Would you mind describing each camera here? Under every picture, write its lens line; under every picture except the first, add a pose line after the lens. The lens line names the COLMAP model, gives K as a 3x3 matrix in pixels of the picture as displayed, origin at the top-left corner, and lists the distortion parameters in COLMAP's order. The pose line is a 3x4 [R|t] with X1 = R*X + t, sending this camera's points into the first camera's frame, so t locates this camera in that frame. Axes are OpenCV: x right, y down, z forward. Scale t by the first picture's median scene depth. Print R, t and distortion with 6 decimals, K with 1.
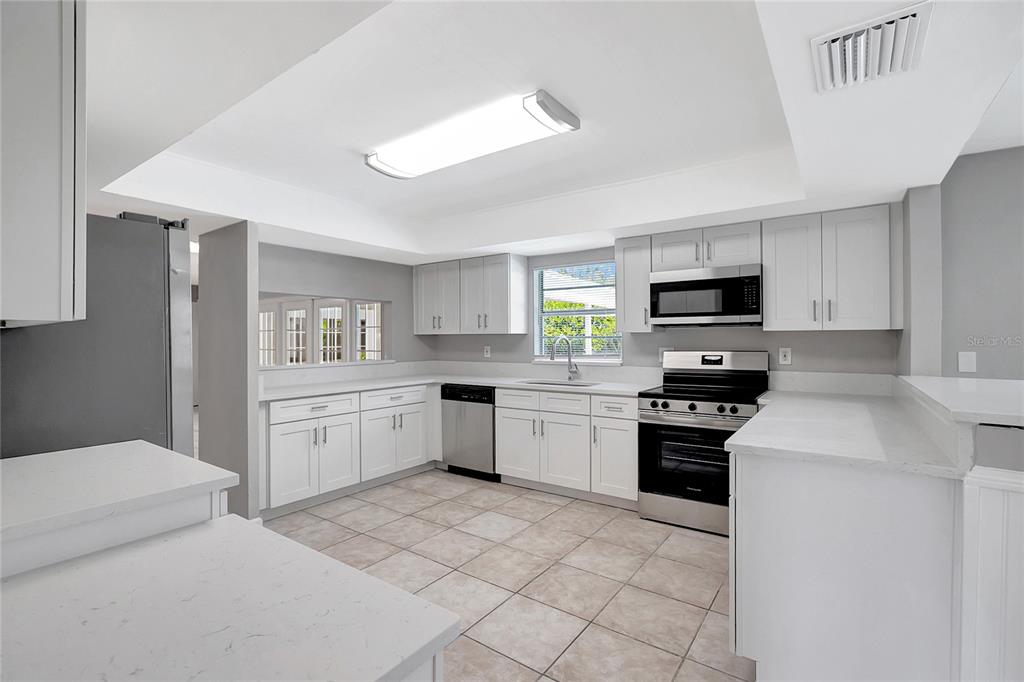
lens RADIAL K [[474.4, 0, 512.0], [0, 474.4, 341.0], [0, 0, 1]] dist [-0.034225, -0.000097]
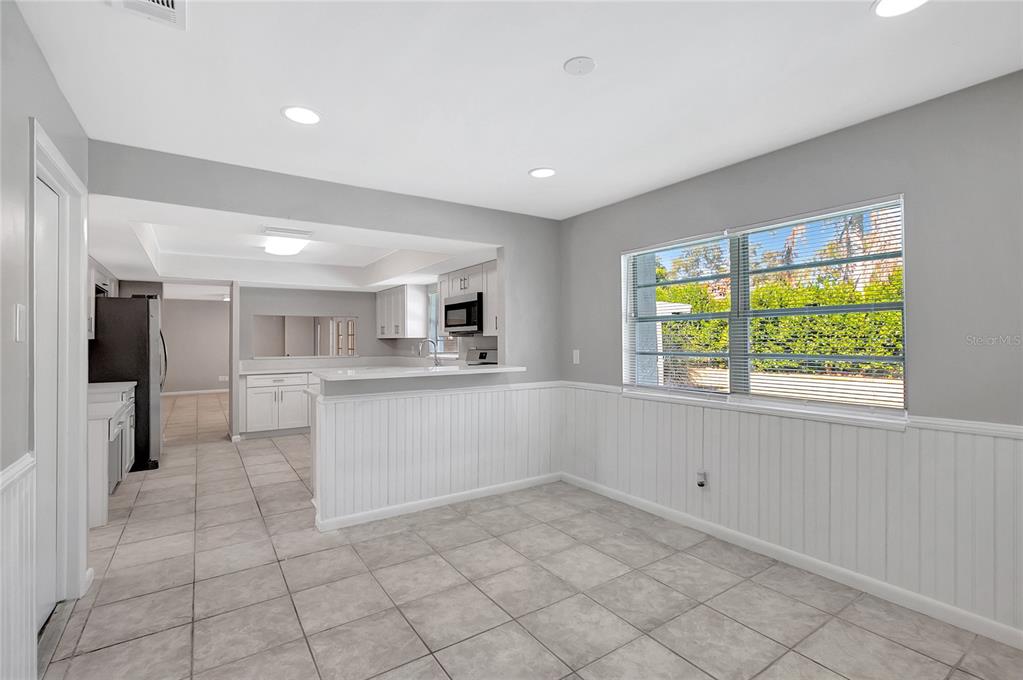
lens RADIAL K [[475.7, 0, 507.8], [0, 475.7, 338.7], [0, 0, 1]] dist [-0.002049, -0.000039]
pose [[0.931996, -0.003252, -0.362454, 1.021908], [0.001396, 0.999985, -0.005383, -0.005160], [0.362466, 0.004511, 0.931986, -0.354651]]
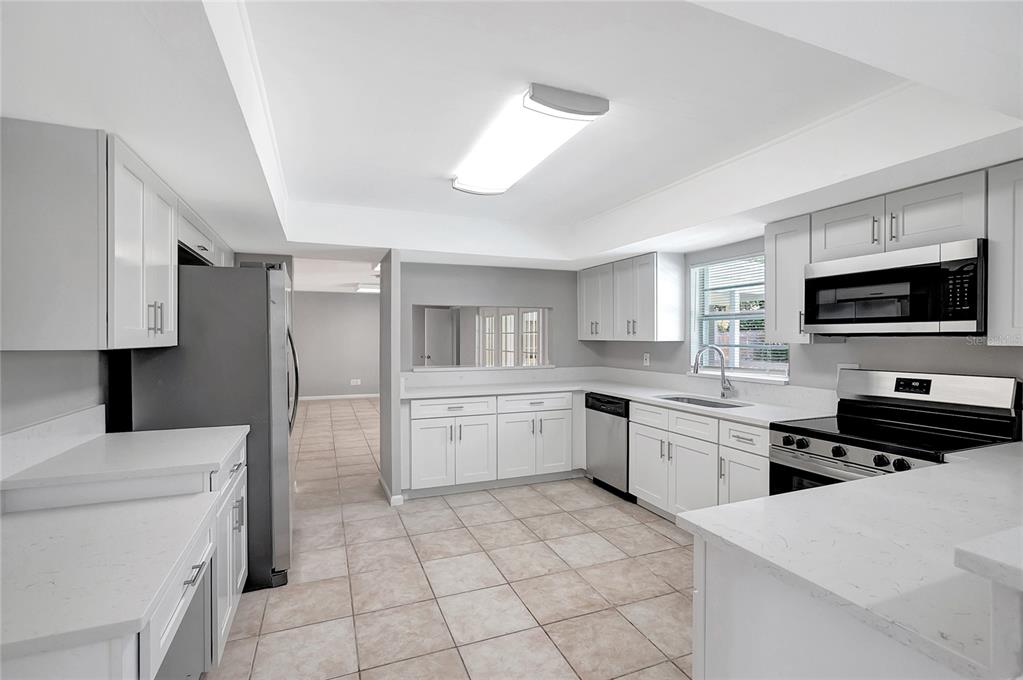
lens RADIAL K [[470.9, 0, 507.6], [0, 470.9, 344.5], [0, 0, 1]] dist [-0.047980, 0.027922]
pose [[0.840556, 0.012033, -0.541591, 0.290490], [-0.004702, 0.999878, 0.014918, -0.025884], [0.541705, -0.009993, 0.840509, 0.122321]]
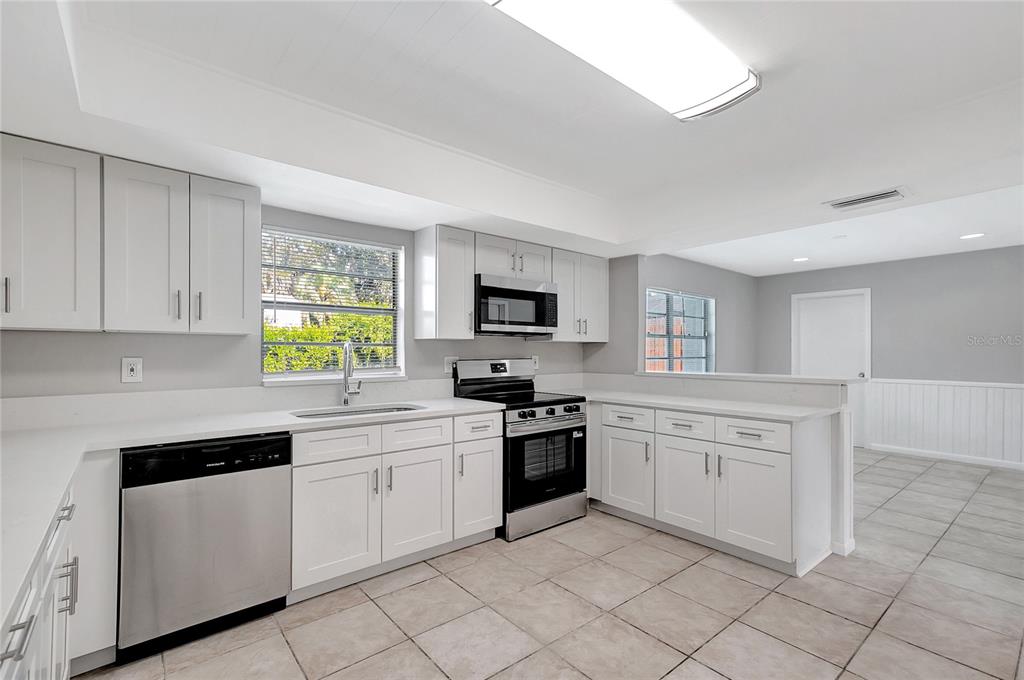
lens RADIAL K [[457.9, 0, 512.2], [0, 457.9, 354.1], [0, 0, 1]] dist [0.016288, 0.000750]
pose [[0.255754, 0.001351, 0.966741, -0.540950], [0.001843, 0.999997, -0.001885, 0.011986], [-0.966740, 0.002264, 0.255750, 0.704305]]
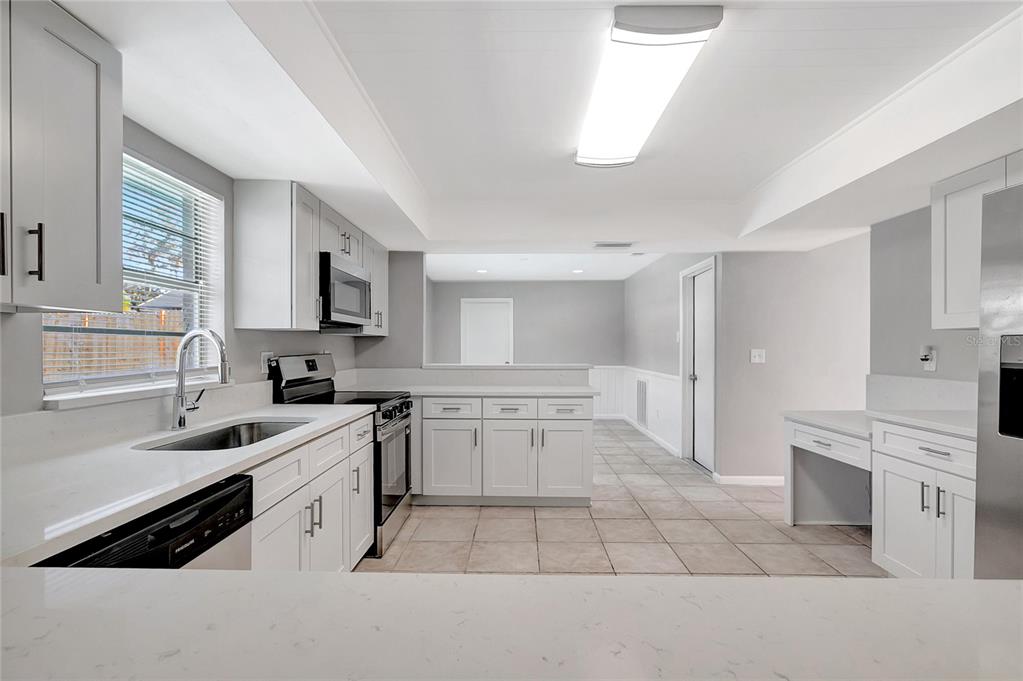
lens RADIAL K [[470.9, 0, 507.6], [0, 470.9, 345.0], [0, 0, 1]] dist [-0.047980, 0.027922]
pose [[-0.560460, 0.004119, 0.828172, -0.483069], [0.002364, 0.999992, -0.003373, 0.007474], [-0.828178, 0.000067, -0.560465, 1.171589]]
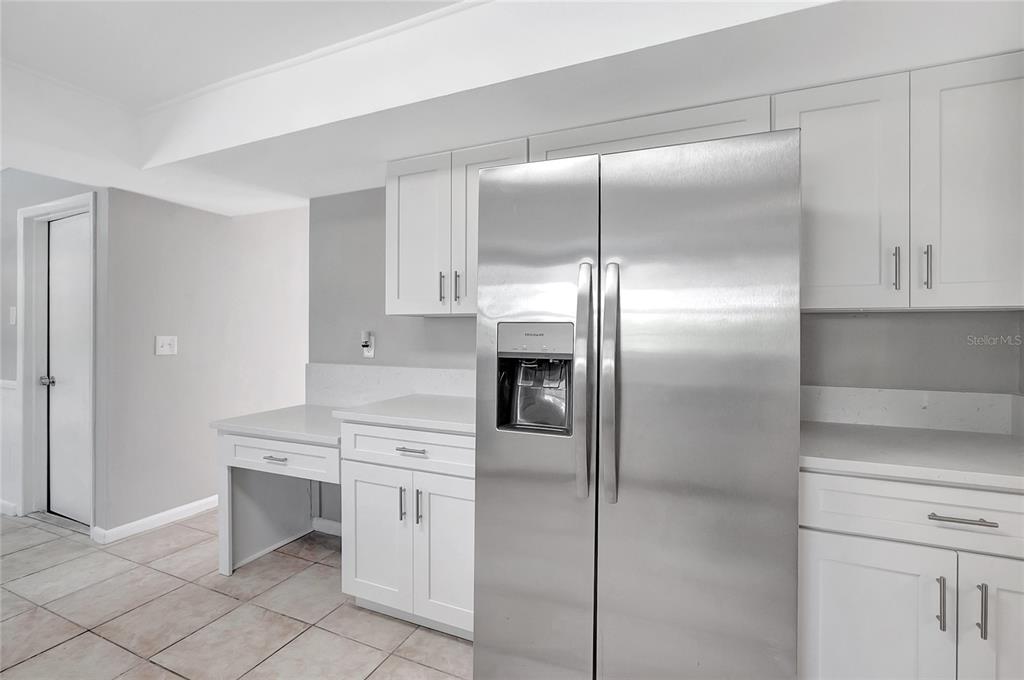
lens RADIAL K [[462.6, 0, 512.2], [0, 462.6, 331.3], [0, 0, 1]] dist [-0.023607, 0.007320]
pose [[-0.978256, 0.000190, -0.207402, -0.310747], [-0.000456, 0.999995, 0.003068, 0.004435], [0.207402, 0.003096, -0.978251, 0.941693]]
